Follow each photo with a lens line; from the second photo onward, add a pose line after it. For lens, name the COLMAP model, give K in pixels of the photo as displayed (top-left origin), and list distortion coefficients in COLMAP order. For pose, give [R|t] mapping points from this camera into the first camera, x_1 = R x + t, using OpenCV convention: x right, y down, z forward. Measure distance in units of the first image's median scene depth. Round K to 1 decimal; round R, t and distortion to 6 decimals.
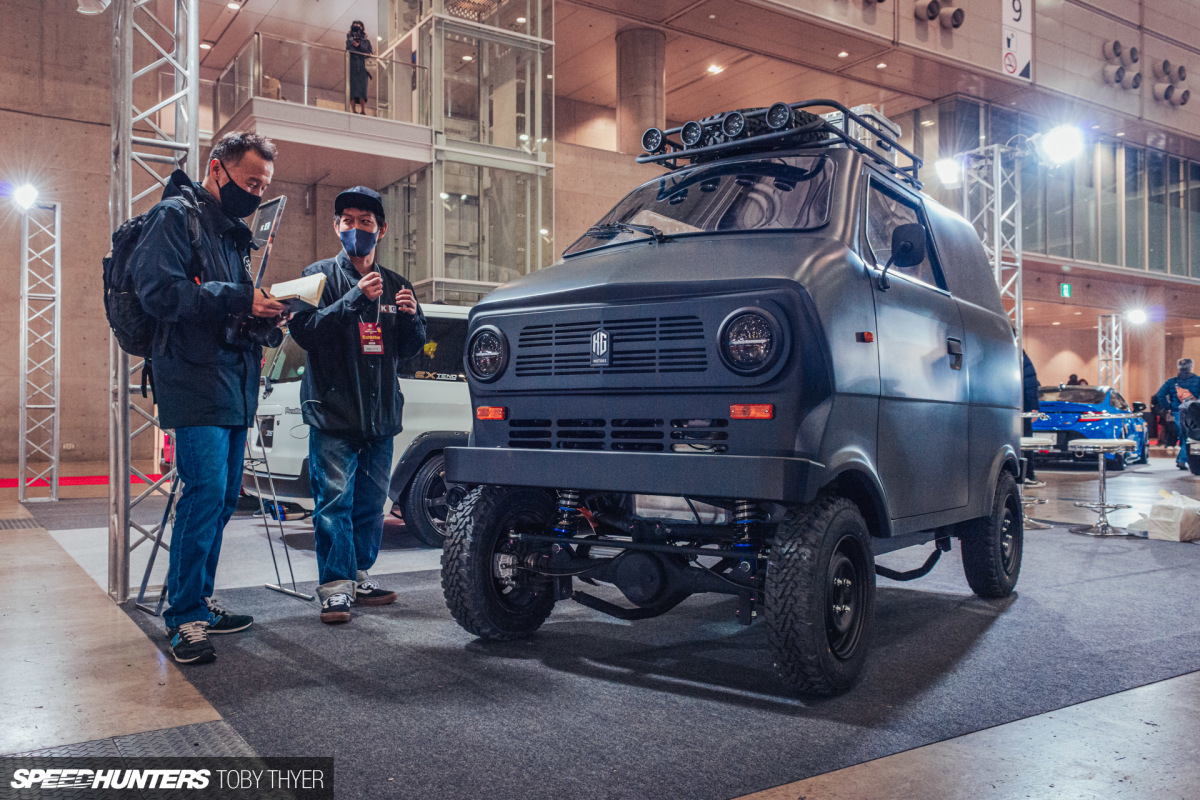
lens RADIAL K [[944.0, 0, 600.0], [0, 944.0, 400.0], [0, 0, 1]] dist [0.010041, 0.001905]
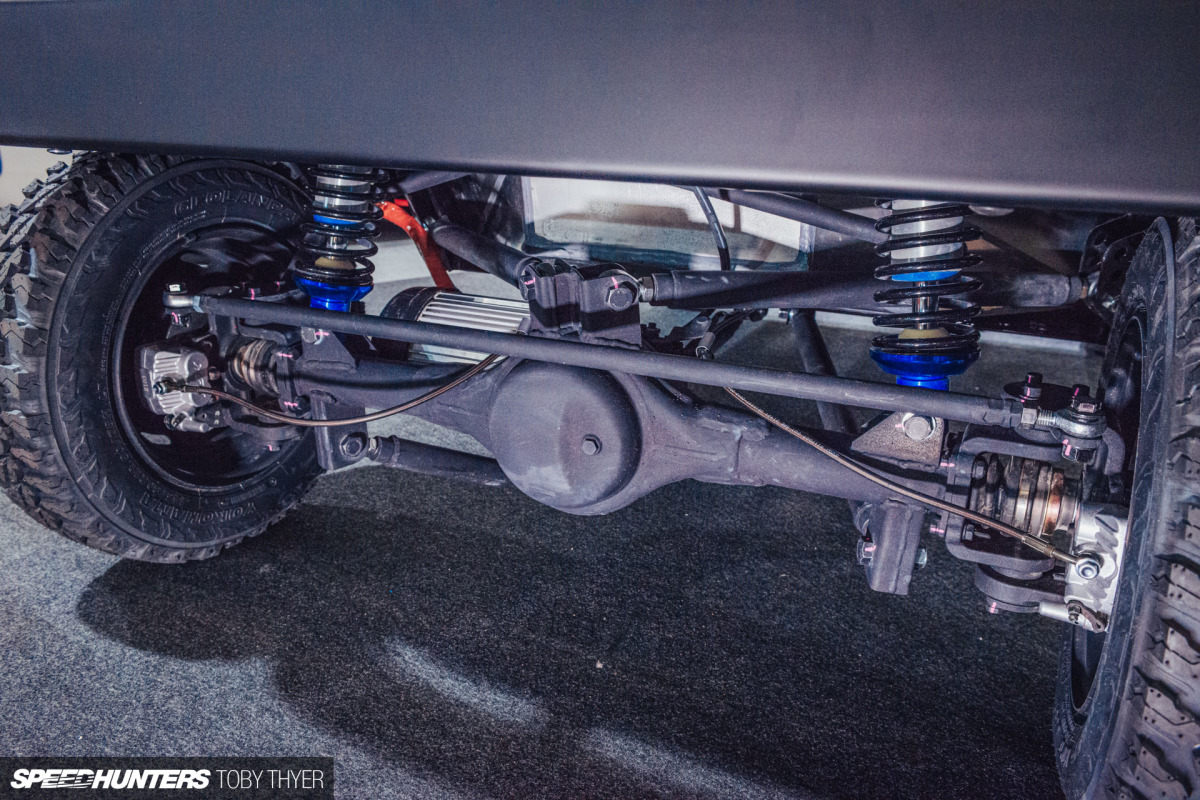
lens RADIAL K [[944.0, 0, 600.0], [0, 944.0, 400.0], [0, 0, 1]] dist [0.010041, 0.001905]
pose [[0.991468, -0.032595, 0.126211, 0.016192], [-0.011231, 0.943272, 0.331832, 0.064425], [-0.129867, -0.330418, 0.934857, 0.675084]]
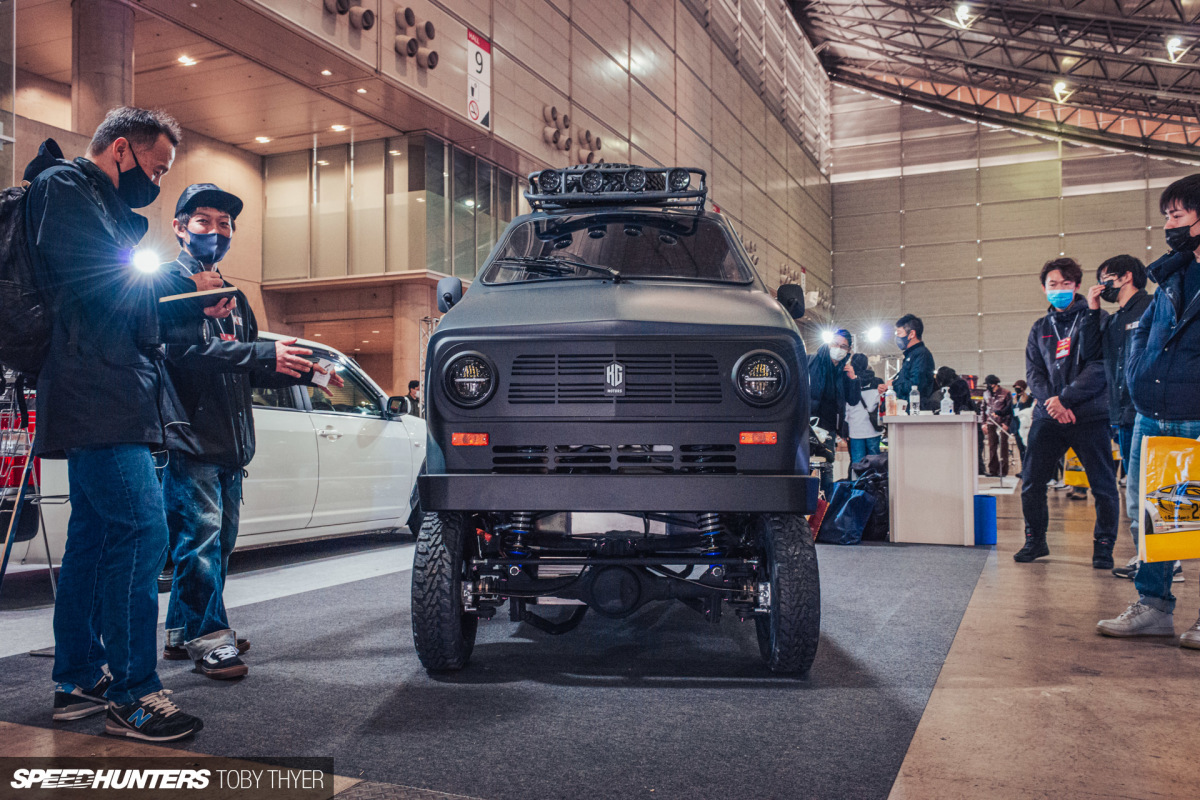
lens RADIAL K [[944.0, 0, 600.0], [0, 944.0, 400.0], [0, 0, 1]] dist [0.010041, 0.001905]
pose [[0.854691, 0.016796, 0.518865, -0.523946], [-0.006611, 0.999748, -0.021472, -0.007464], [-0.519095, 0.014922, 0.854586, 0.077211]]
